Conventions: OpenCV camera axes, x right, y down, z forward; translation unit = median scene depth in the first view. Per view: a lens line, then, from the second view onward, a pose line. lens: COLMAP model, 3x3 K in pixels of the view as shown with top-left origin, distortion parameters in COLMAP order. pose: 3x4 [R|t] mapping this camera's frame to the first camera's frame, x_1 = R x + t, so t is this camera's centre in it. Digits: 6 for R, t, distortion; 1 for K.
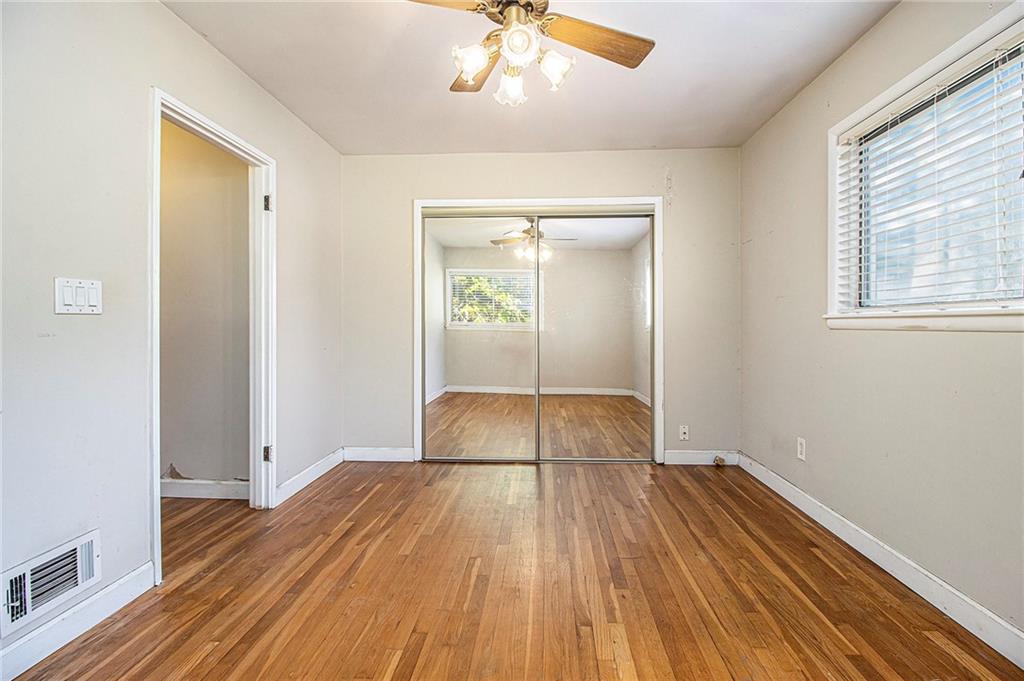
lens RADIAL K [[475.0, 0, 520.0], [0, 475.0, 334.6], [0, 0, 1]] dist [0.001317, -0.000242]
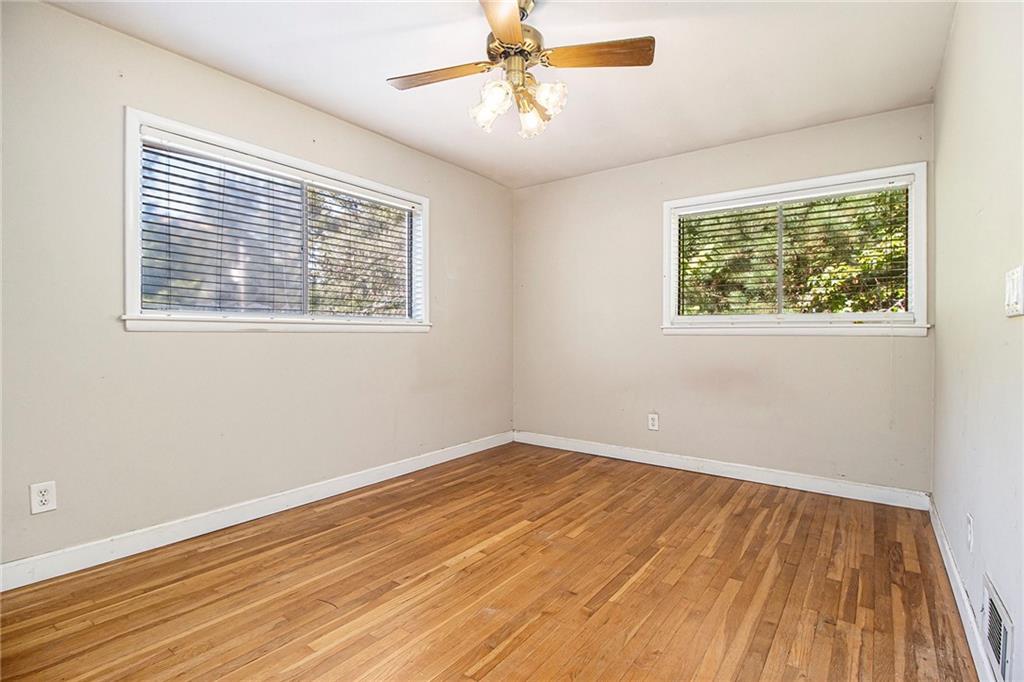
lens RADIAL K [[475.0, 0, 519.9], [0, 475.0, 336.9], [0, 0, 1]] dist [0.001317, -0.000242]
pose [[-0.827286, -0.011334, 0.561667, -0.540496], [0.002871, 0.999698, 0.024402, -0.025280], [-0.561774, 0.021800, -0.827004, 1.560952]]
